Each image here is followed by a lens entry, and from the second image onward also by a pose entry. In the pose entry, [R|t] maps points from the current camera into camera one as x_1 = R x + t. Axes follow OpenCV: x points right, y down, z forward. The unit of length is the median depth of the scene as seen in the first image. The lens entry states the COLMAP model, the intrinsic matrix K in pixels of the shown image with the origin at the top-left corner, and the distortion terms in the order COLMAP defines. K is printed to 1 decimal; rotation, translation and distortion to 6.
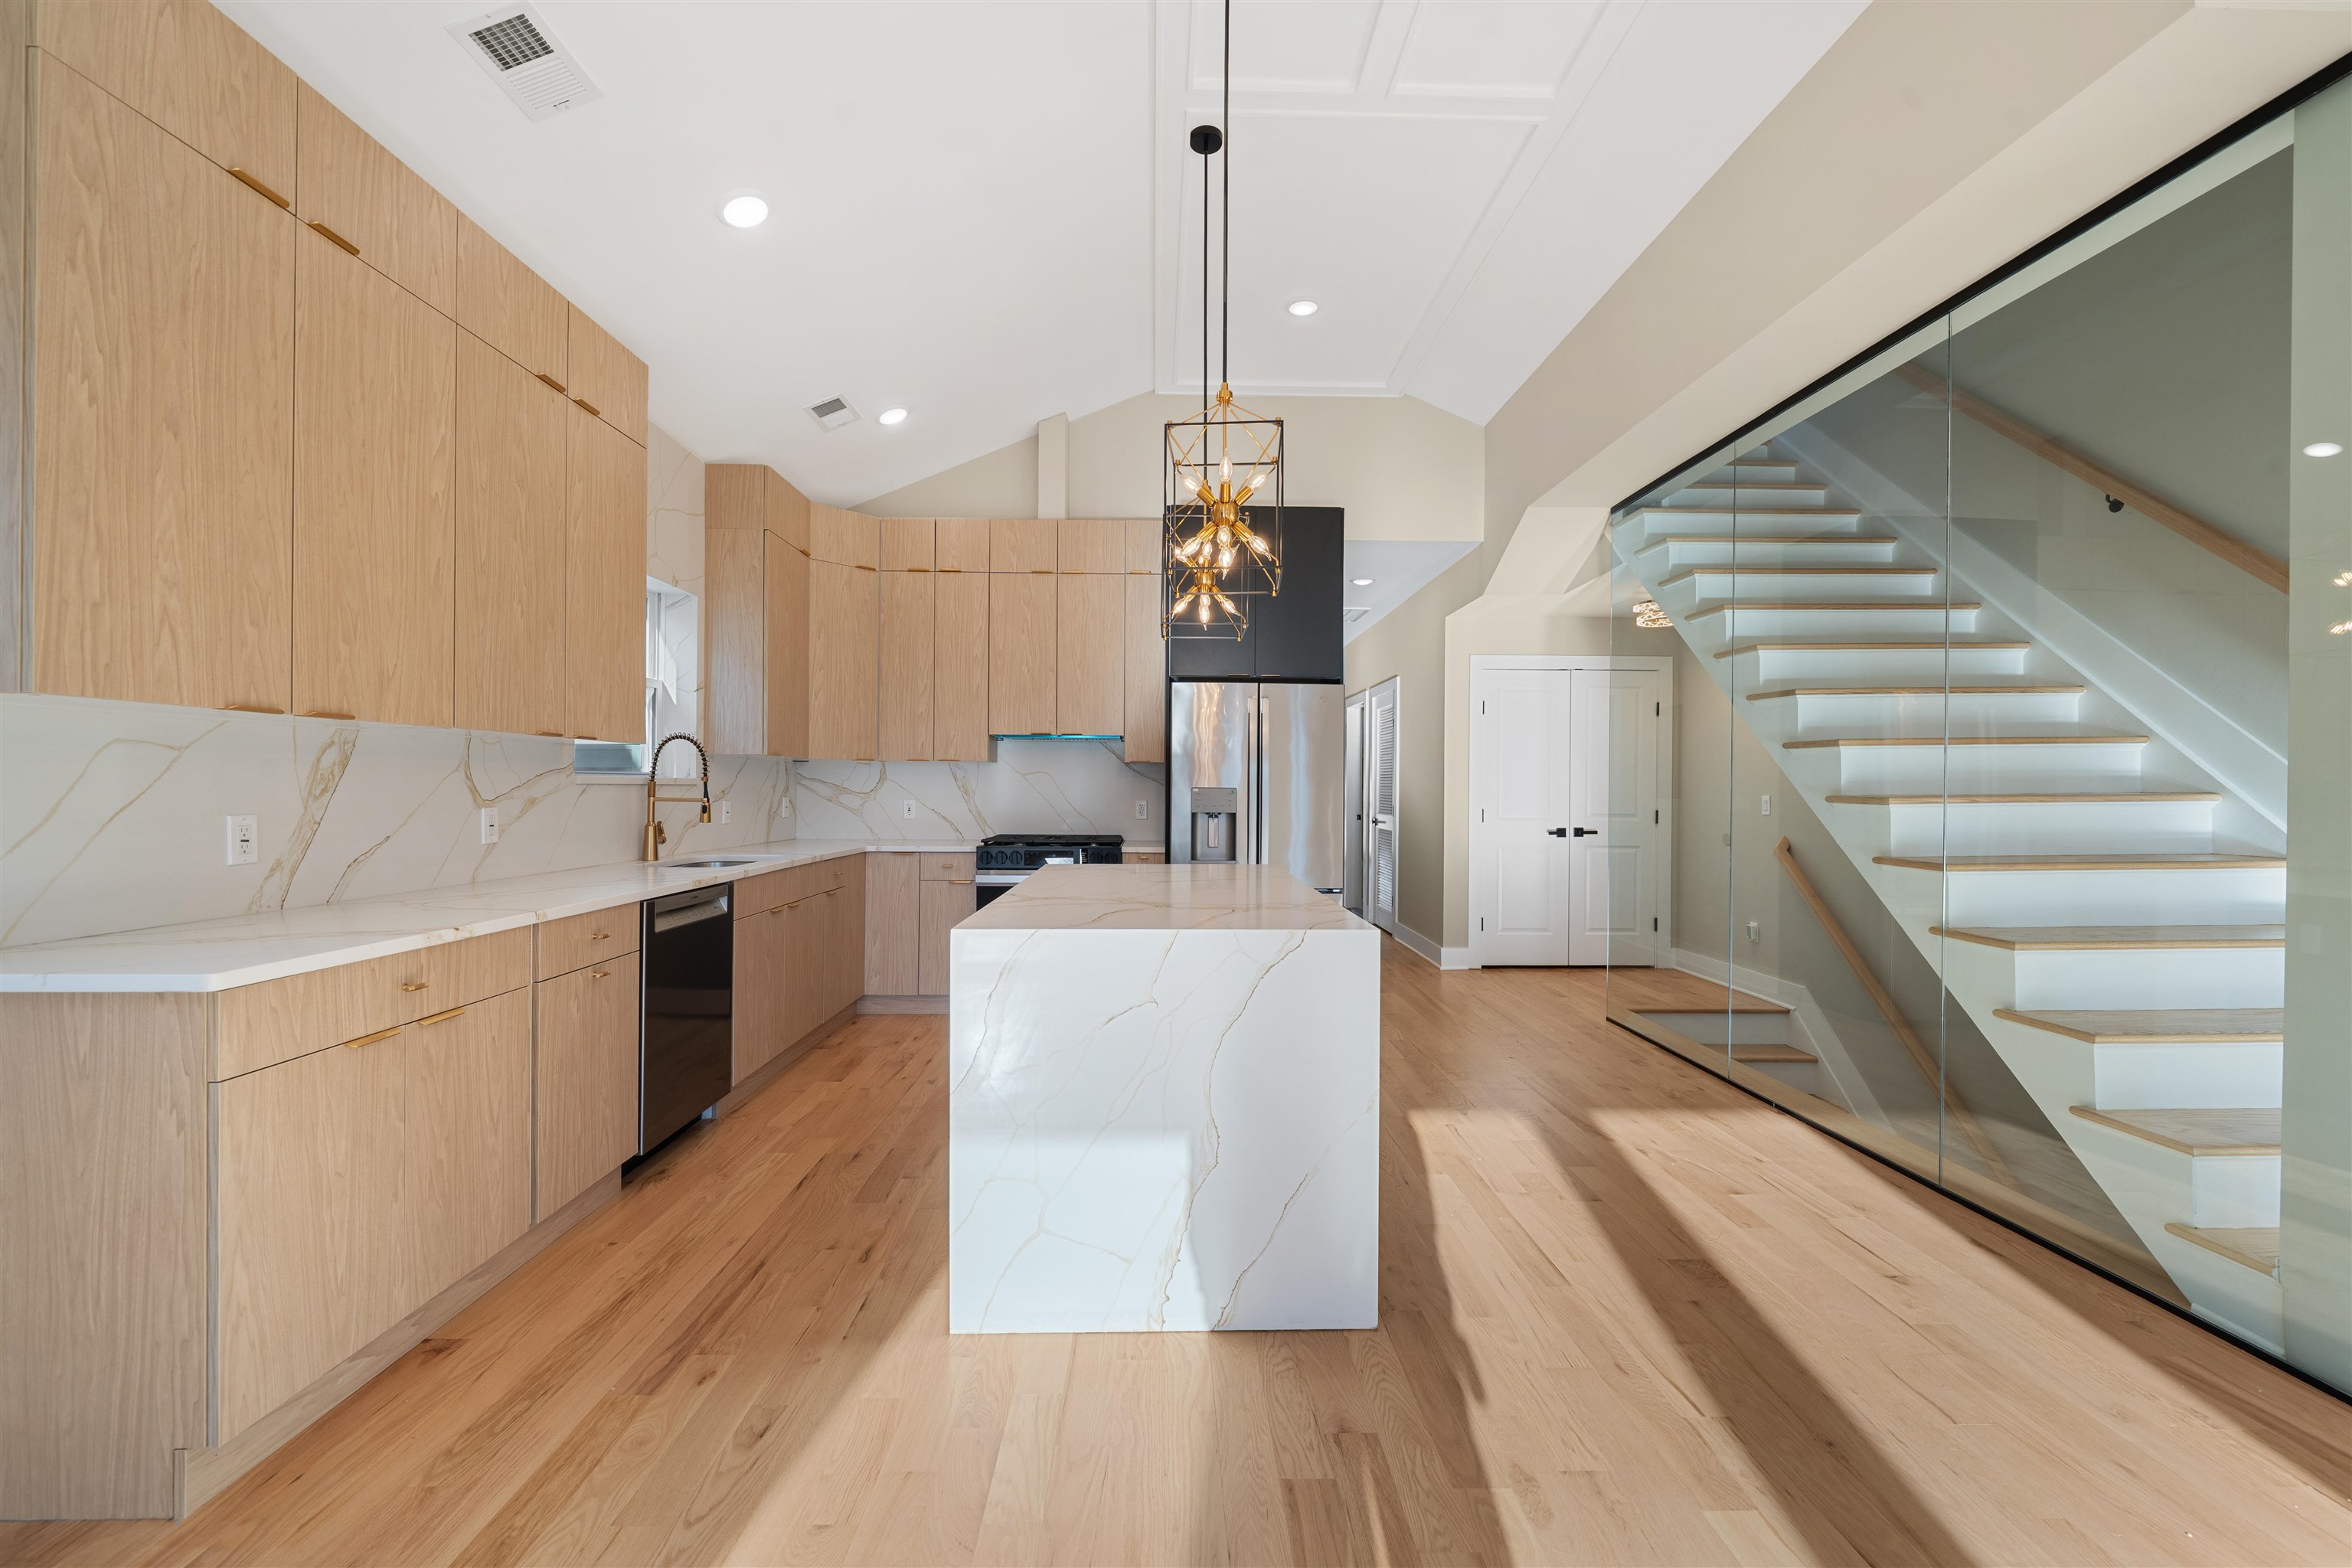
lens RADIAL K [[925.2, 0, 1178.5], [0, 925.2, 791.2], [0, 0, 1]] dist [-0.001142, -0.000120]
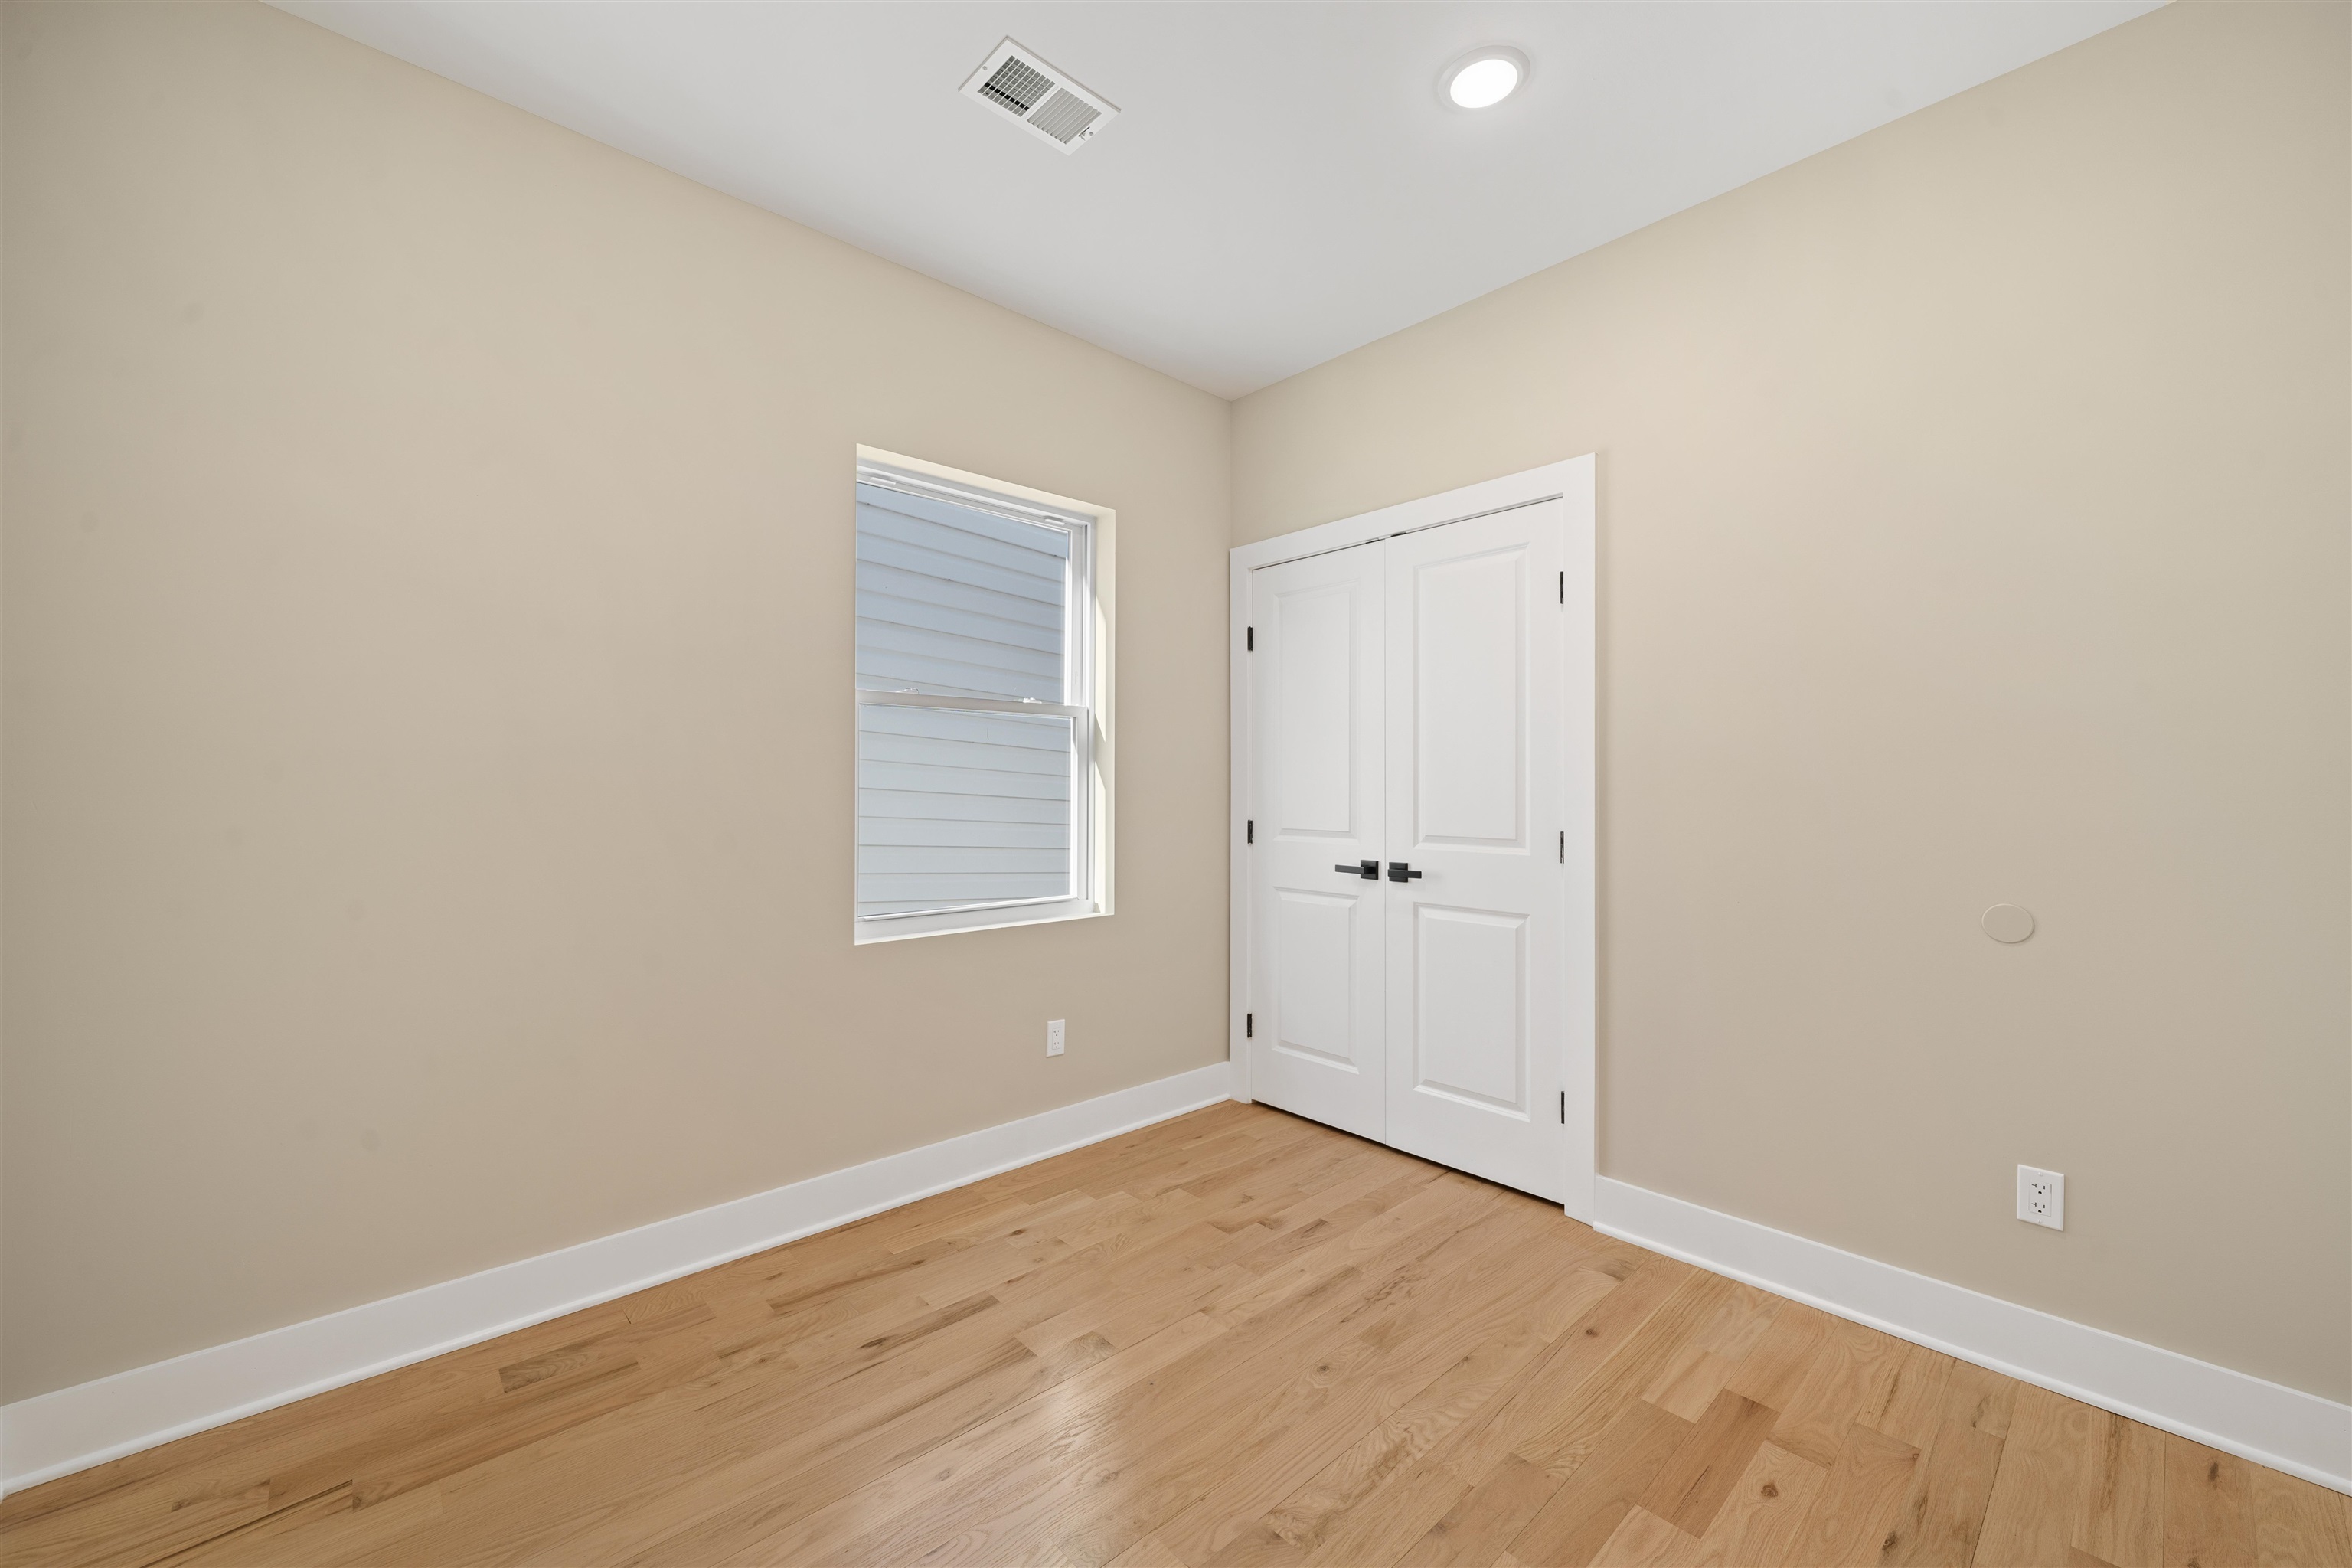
lens RADIAL K [[920.5, 0, 1177.4], [0, 920.5, 775.0], [0, 0, 1]] dist [-0.001023, -0.000433]
pose [[0.657795, -0.013817, -0.753070, 1.439375], [-0.000791, 0.999818, -0.019036, 0.004848], [0.753196, 0.013117, 0.657665, 1.190792]]
